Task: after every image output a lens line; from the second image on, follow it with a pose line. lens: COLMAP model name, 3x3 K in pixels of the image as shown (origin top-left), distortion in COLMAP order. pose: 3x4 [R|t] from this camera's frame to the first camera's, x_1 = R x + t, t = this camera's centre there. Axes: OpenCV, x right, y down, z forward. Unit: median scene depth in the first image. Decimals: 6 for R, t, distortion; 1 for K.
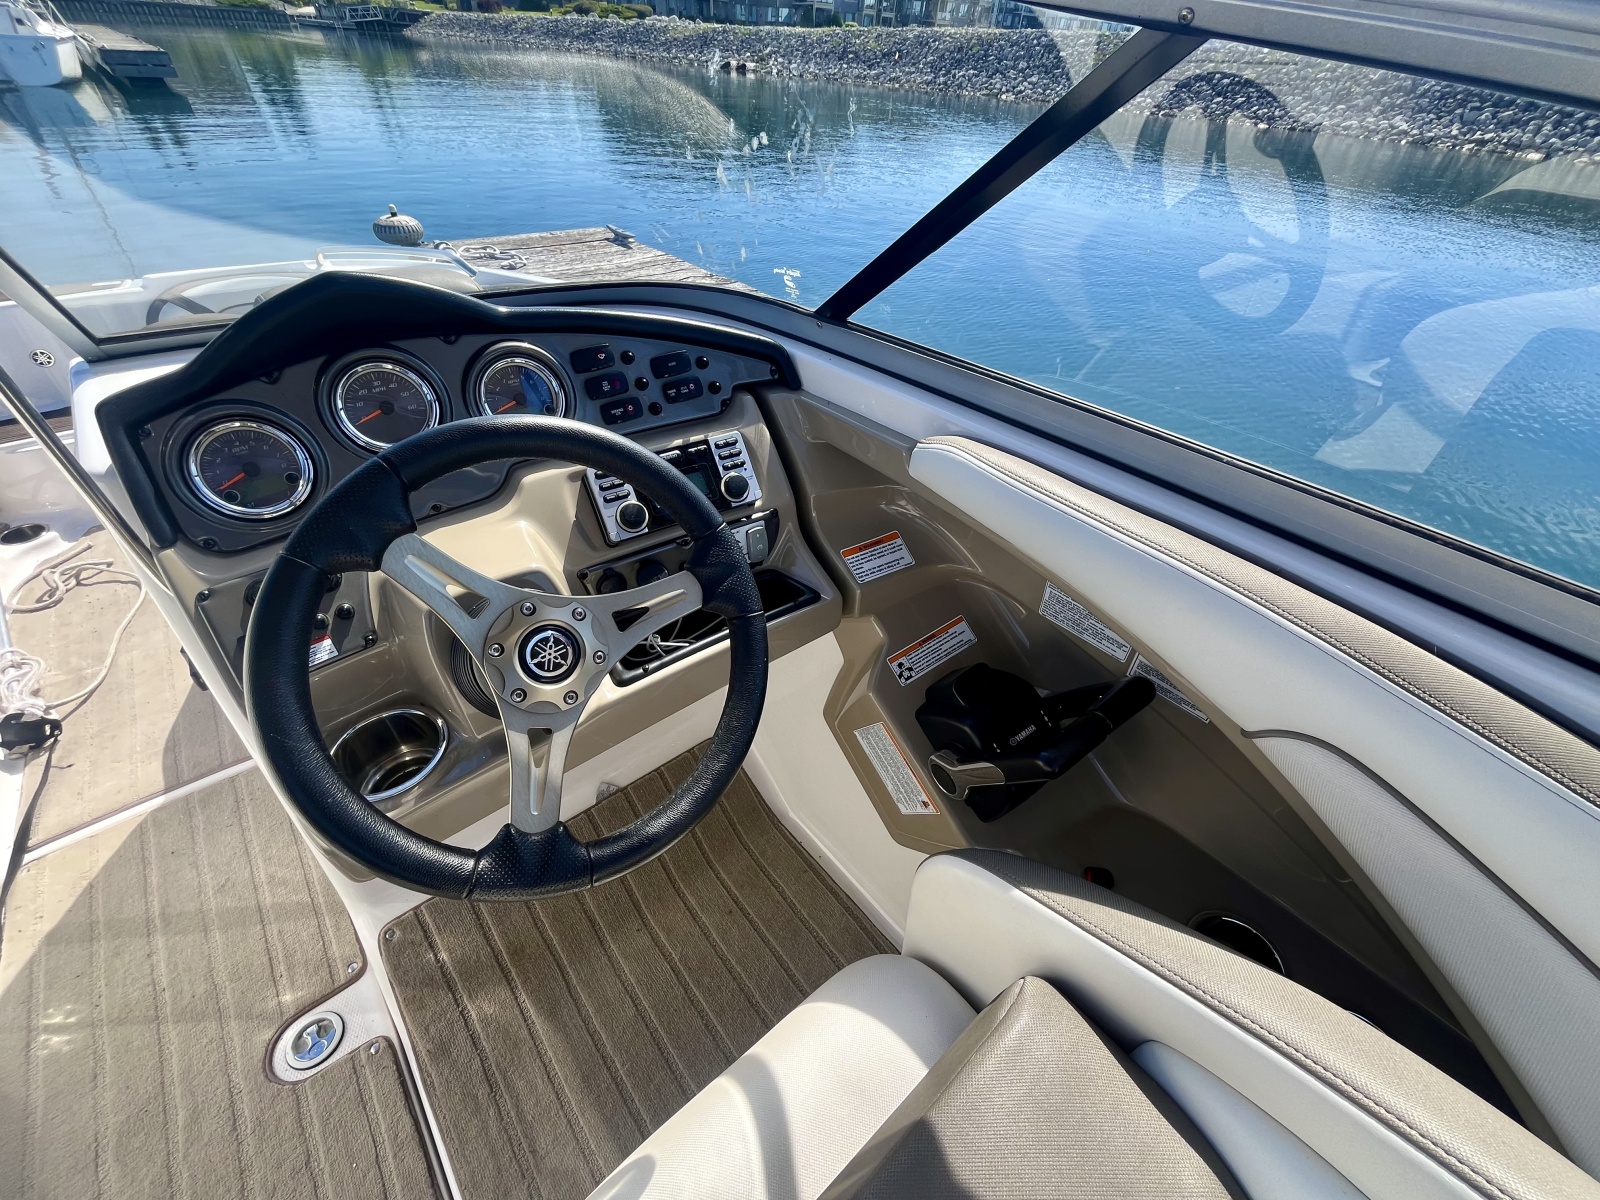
lens RADIAL K [[638.8, 0, 800.9], [0, 638.8, 599.0], [0, 0, 1]] dist [-0.000044, 0.000002]
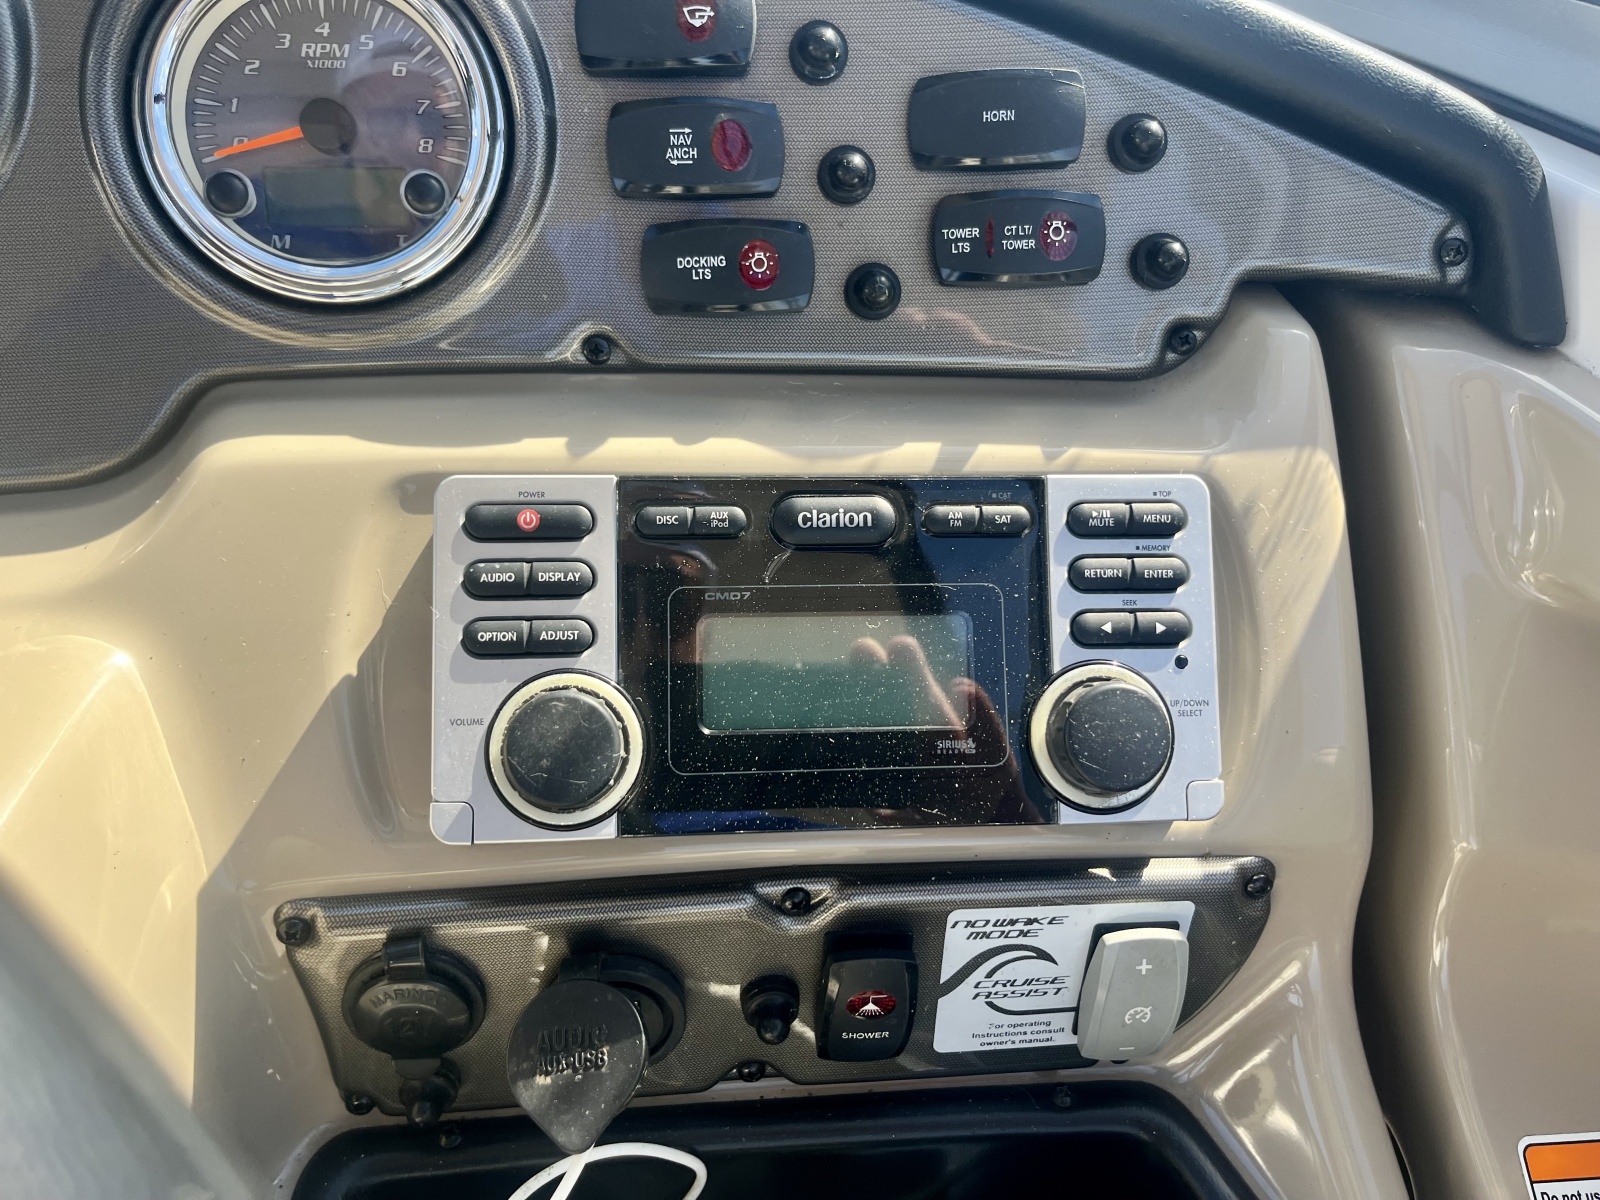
lens RADIAL K [[1346.7, 0, 799.3], [0, 1346.7, 593.3], [0, 0, 1]] dist [-0.005718, -0.005539]
pose [[0.898682, 0.285843, -0.332663, -0.059410], [-0.314165, 0.948778, -0.033464, -0.170353], [0.306058, 0.134585, 0.942452, 0.551245]]
